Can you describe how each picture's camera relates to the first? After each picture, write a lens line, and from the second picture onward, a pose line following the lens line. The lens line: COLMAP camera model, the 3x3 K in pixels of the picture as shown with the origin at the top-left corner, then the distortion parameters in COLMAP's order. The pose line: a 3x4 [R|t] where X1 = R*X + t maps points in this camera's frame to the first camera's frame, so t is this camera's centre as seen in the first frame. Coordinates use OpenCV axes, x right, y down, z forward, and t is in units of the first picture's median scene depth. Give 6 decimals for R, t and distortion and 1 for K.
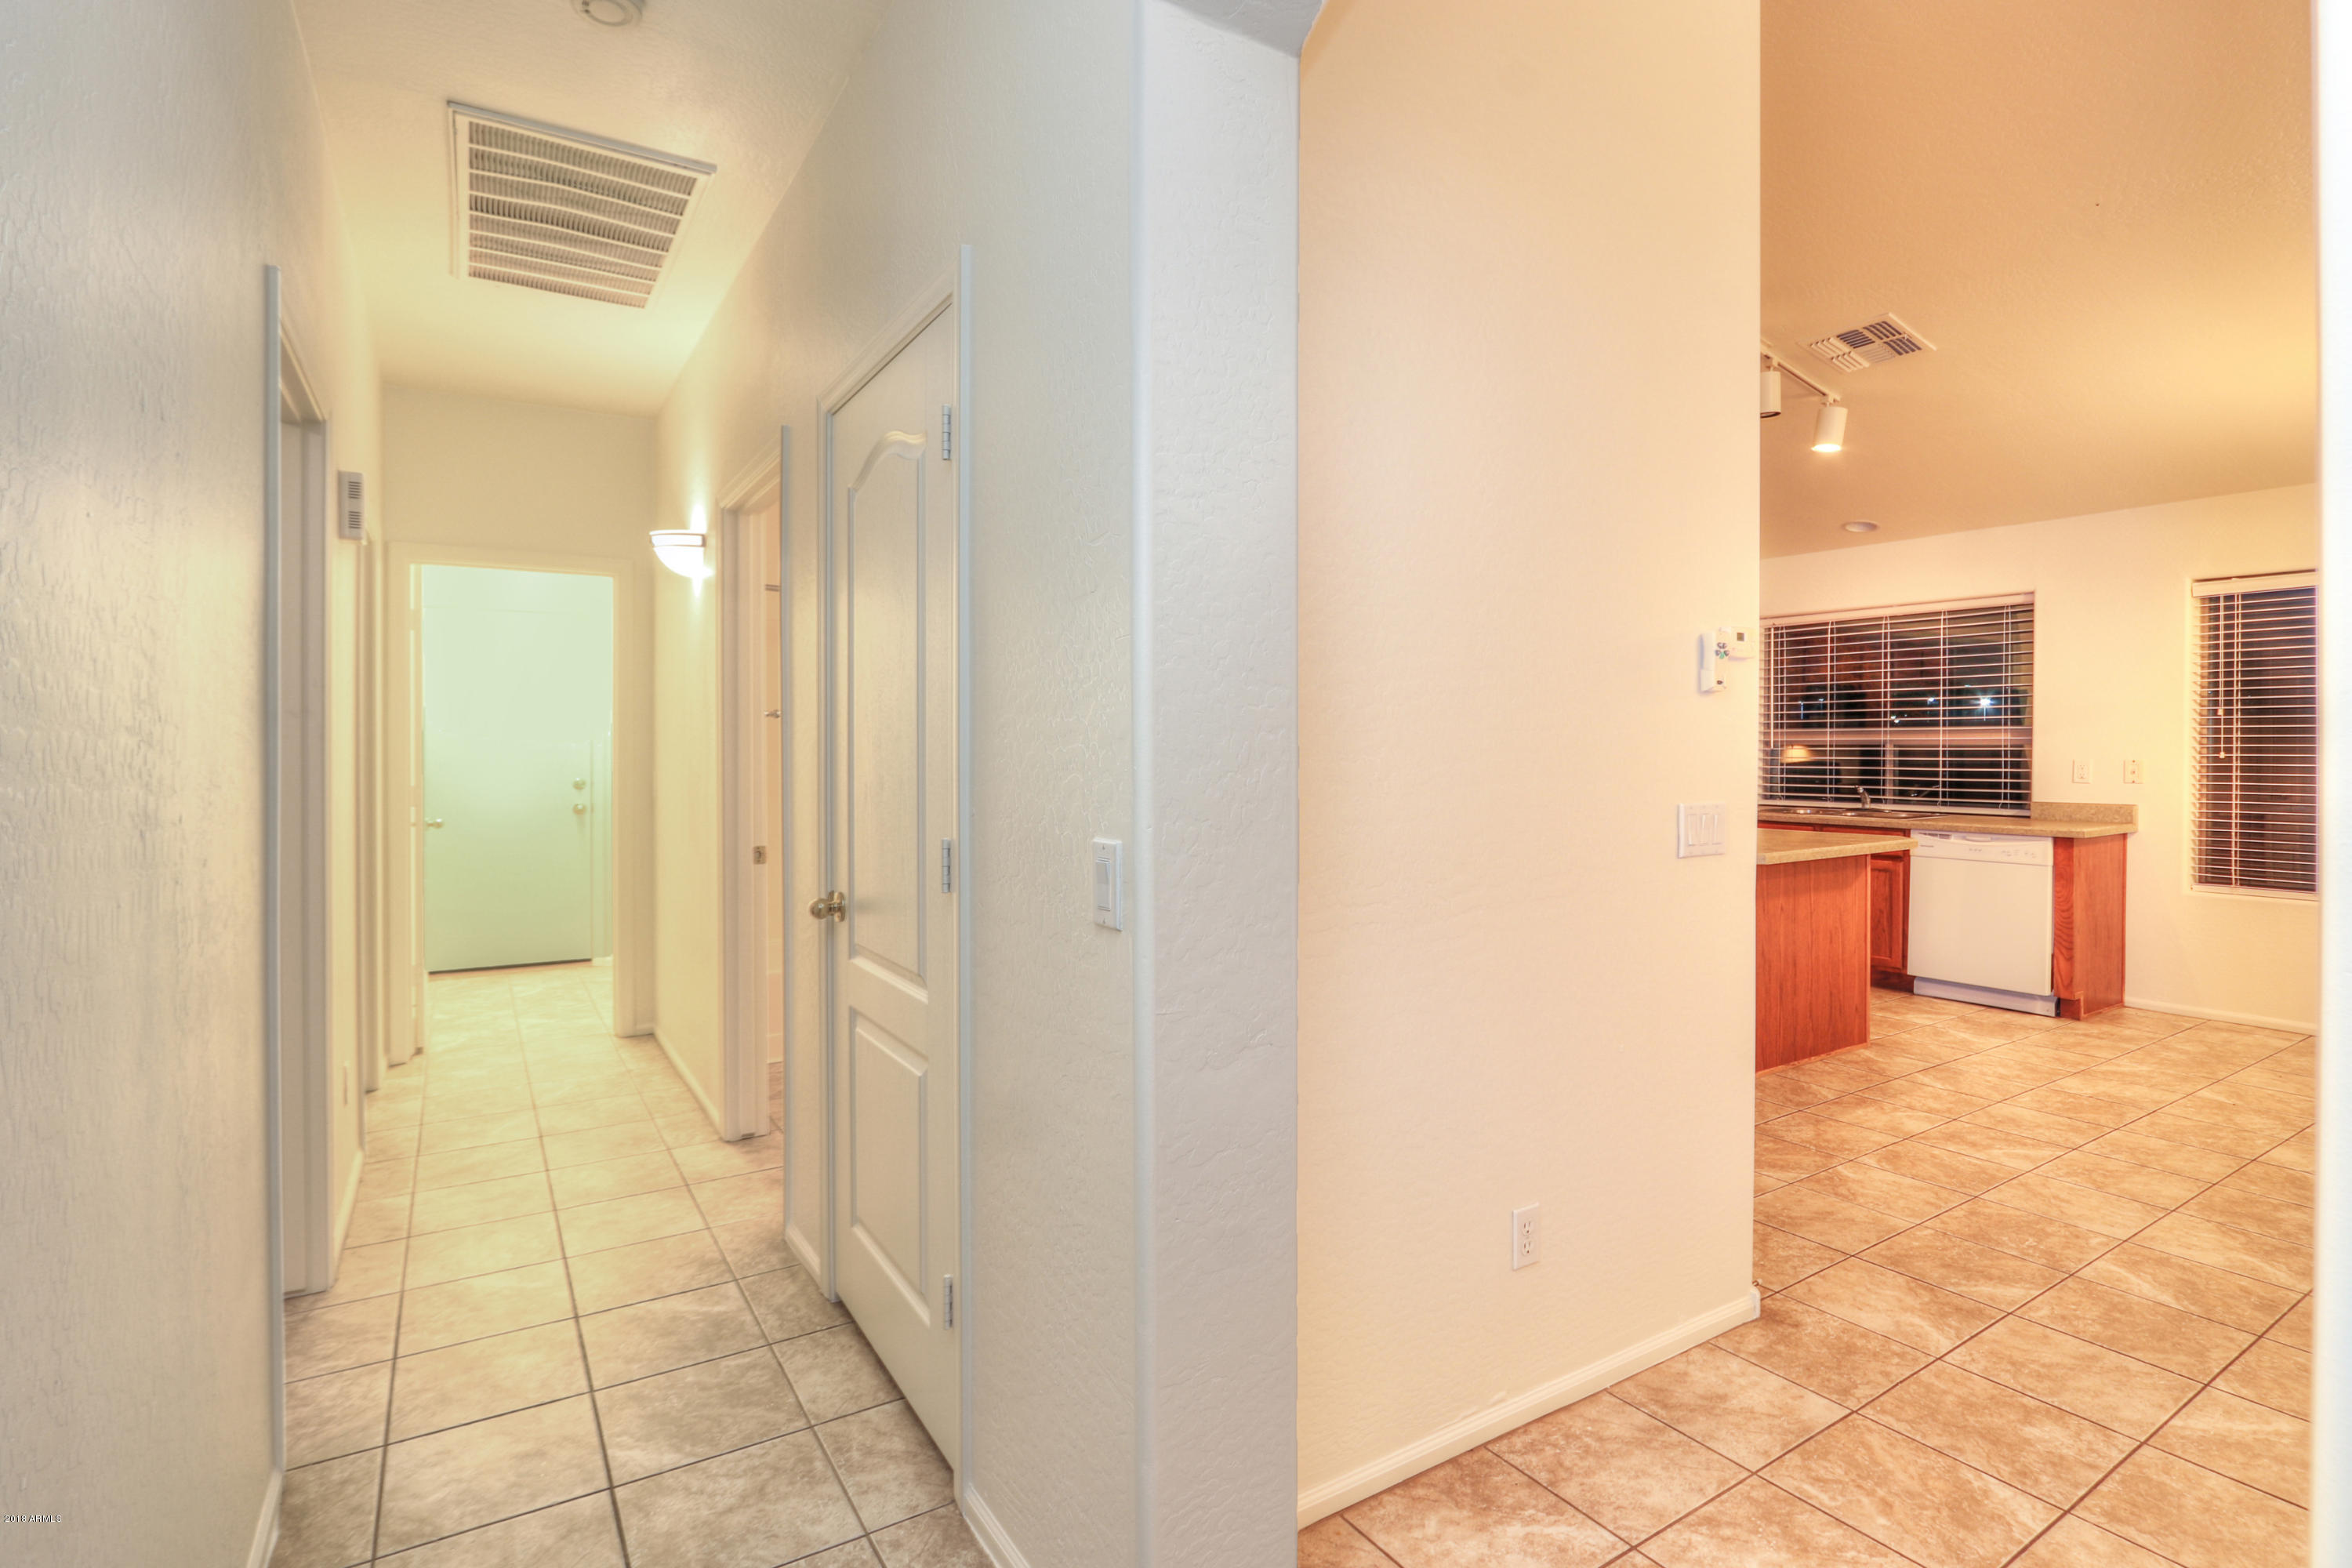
lens RADIAL K [[1120.5, 0, 1210.4], [0, 1120.5, 770.7], [0, 0, 1]] dist [-0.000870, 0.000004]
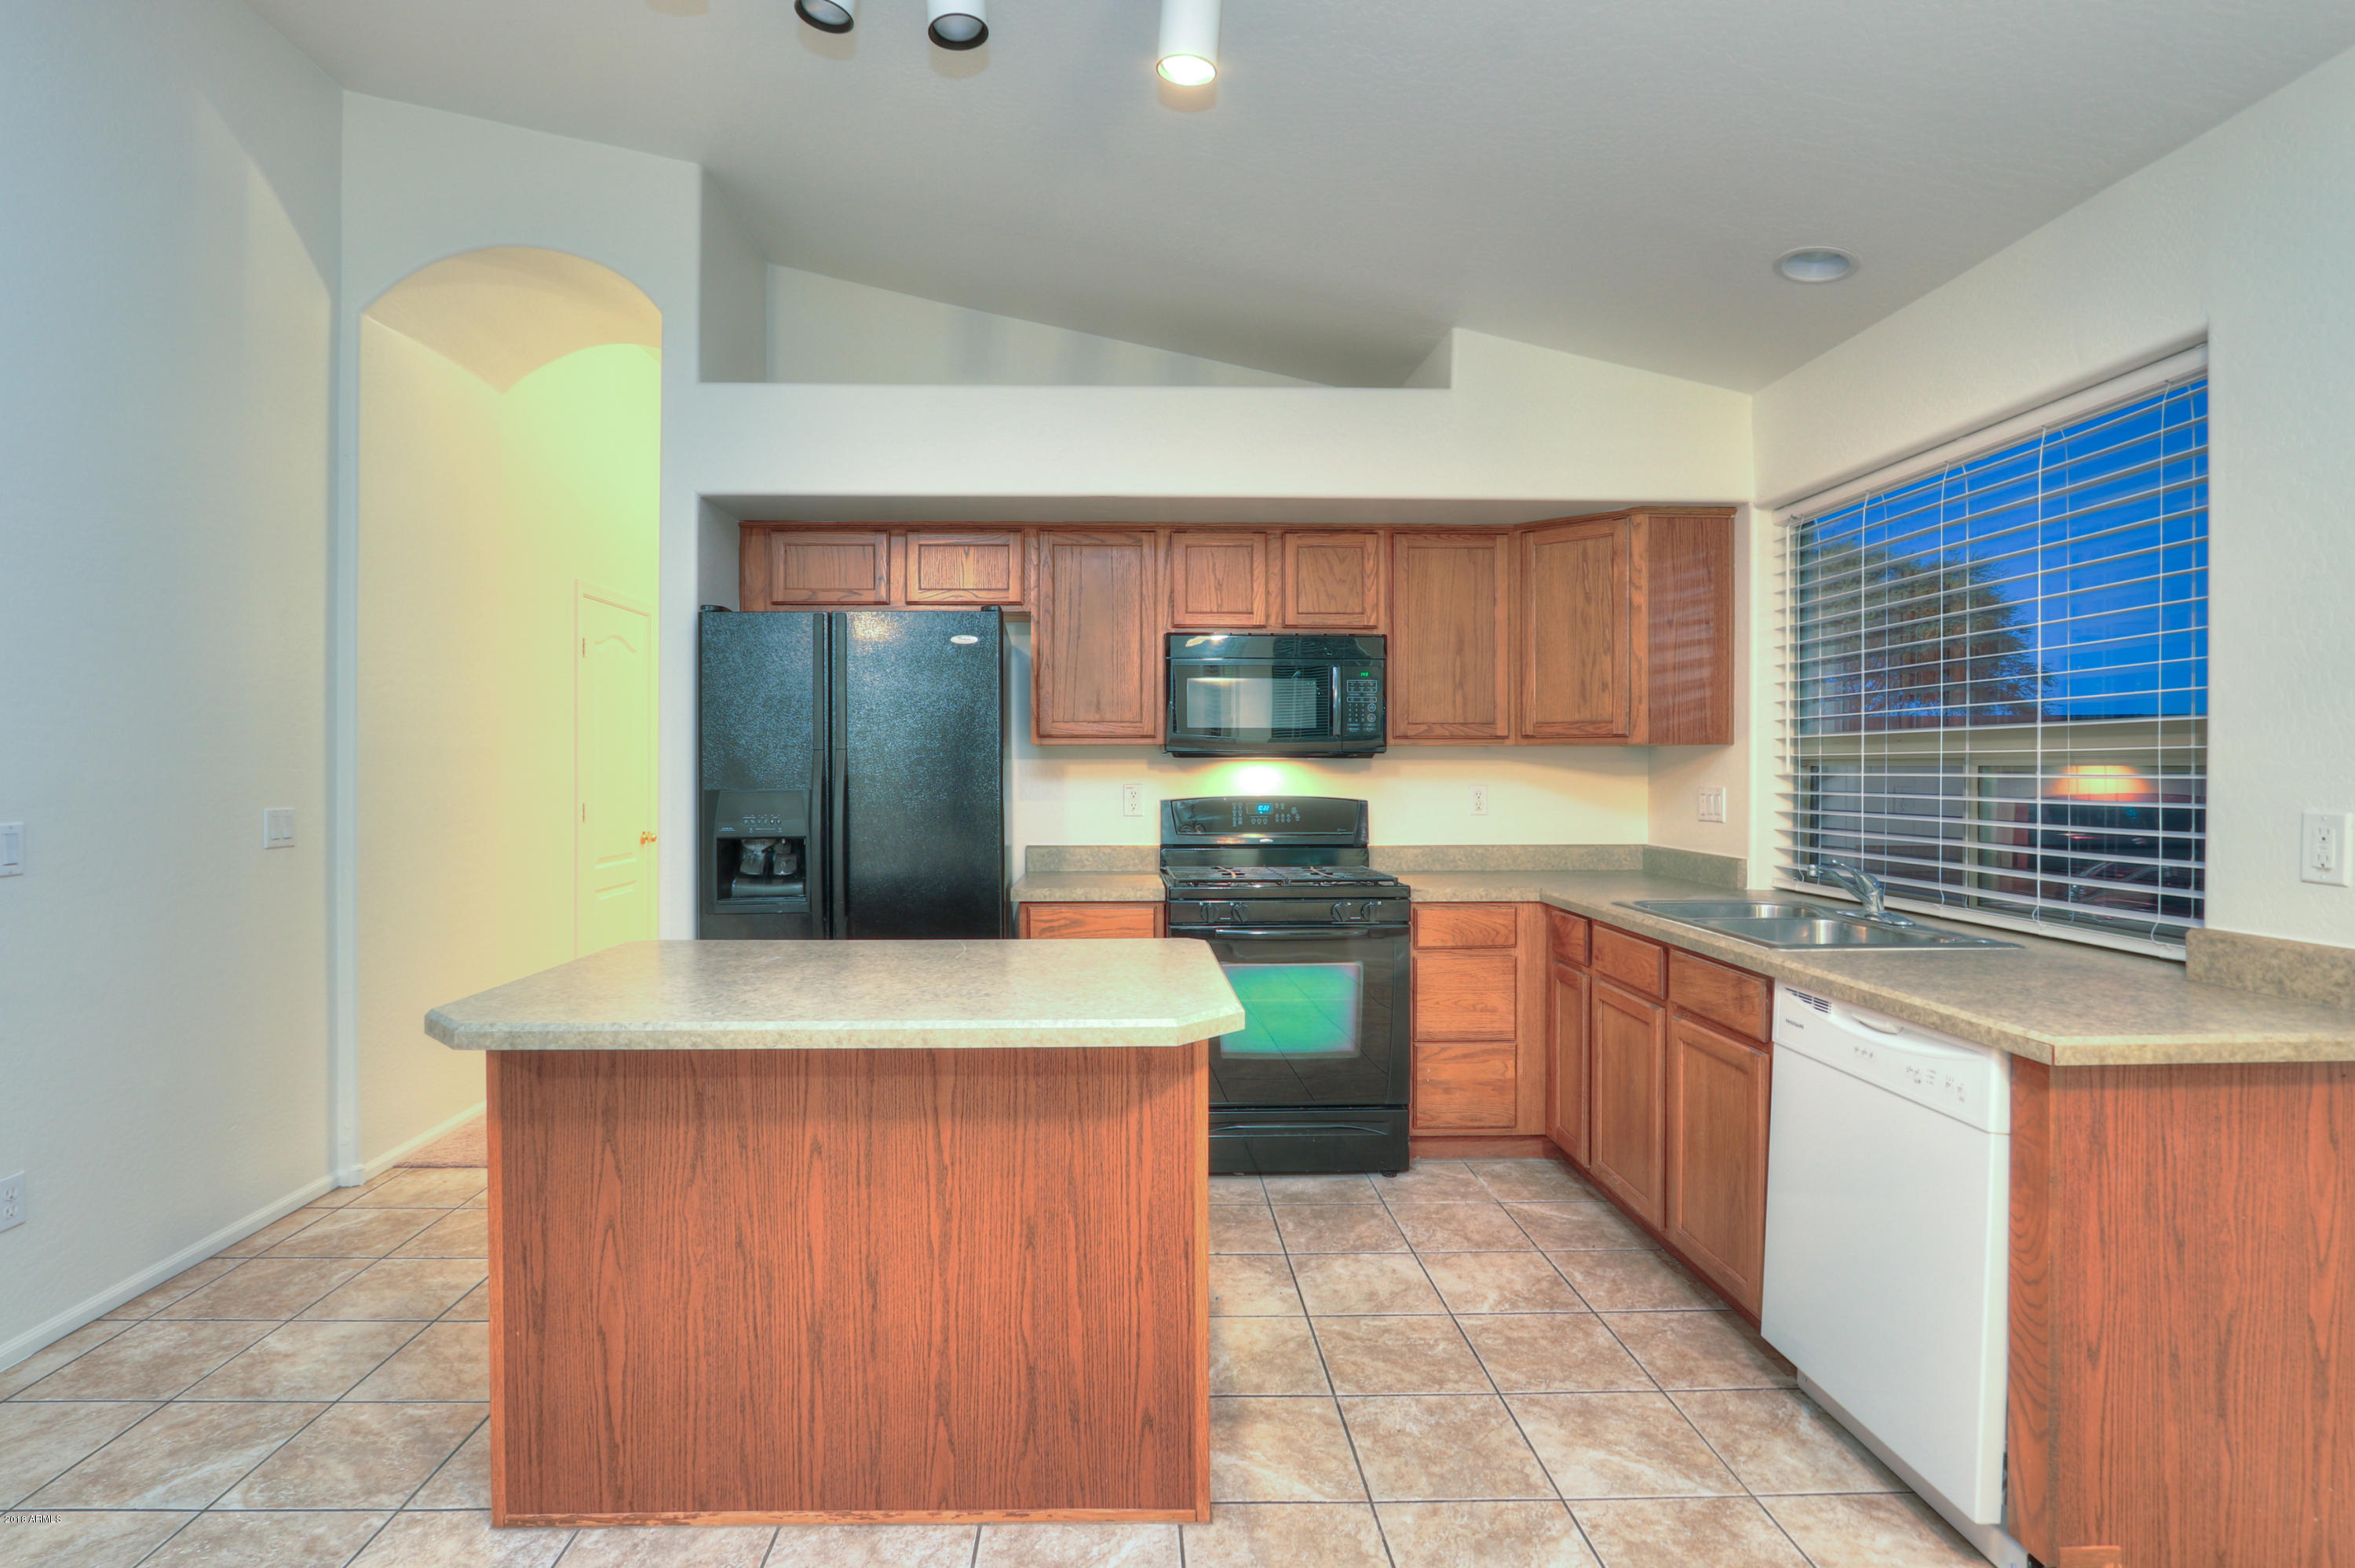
lens RADIAL K [[1145.3, 0, 1139.7], [0, 1145.3, 778.5], [0, 0, 1]] dist [-0.012521, -0.000169]
pose [[0.844577, 0.001148, -0.535433, 0.797944], [-0.009540, 0.999871, -0.012905, -0.013090], [0.535349, 0.016007, 0.844479, 0.653378]]
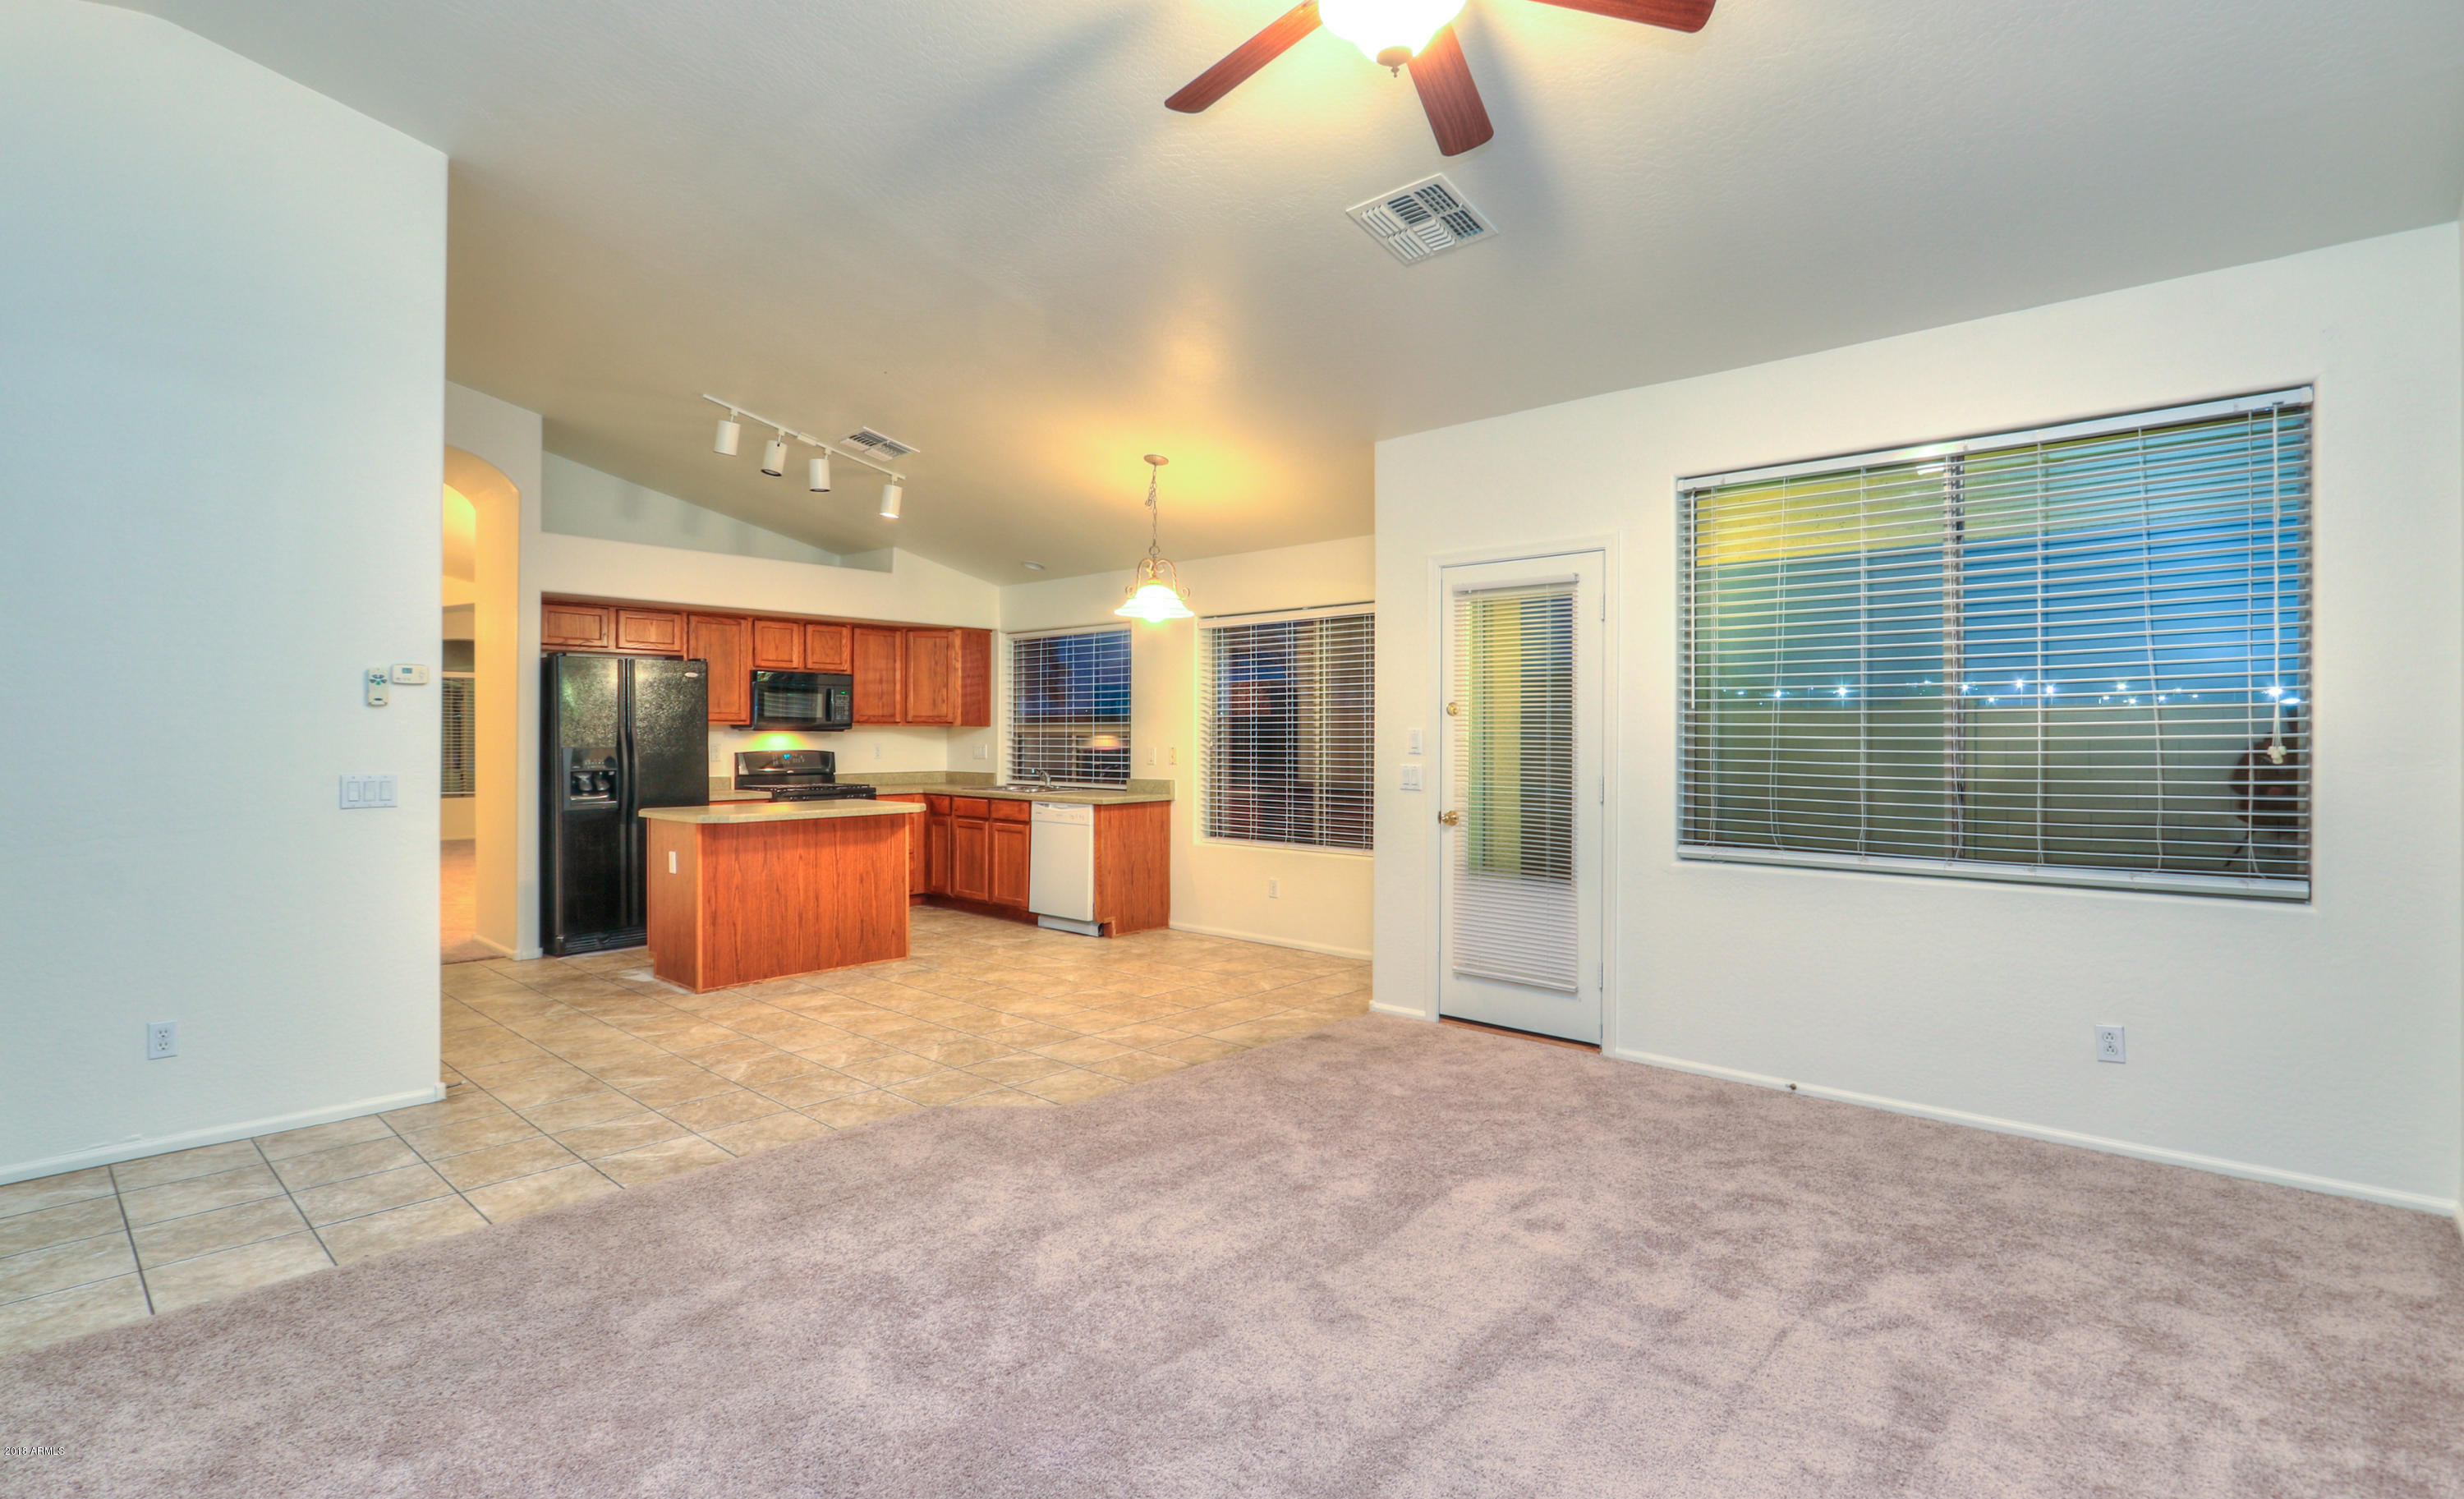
lens RADIAL K [[1156.4, 0, 1168.4], [0, 1156.4, 732.2], [0, 0, 1]] dist [-0.002411, 0.000322]
pose [[0.979946, -0.002956, 0.199240, 0.627996], [0.007979, 0.999670, -0.024414, 0.009266], [-0.199102, 0.025515, 0.979647, -0.433317]]
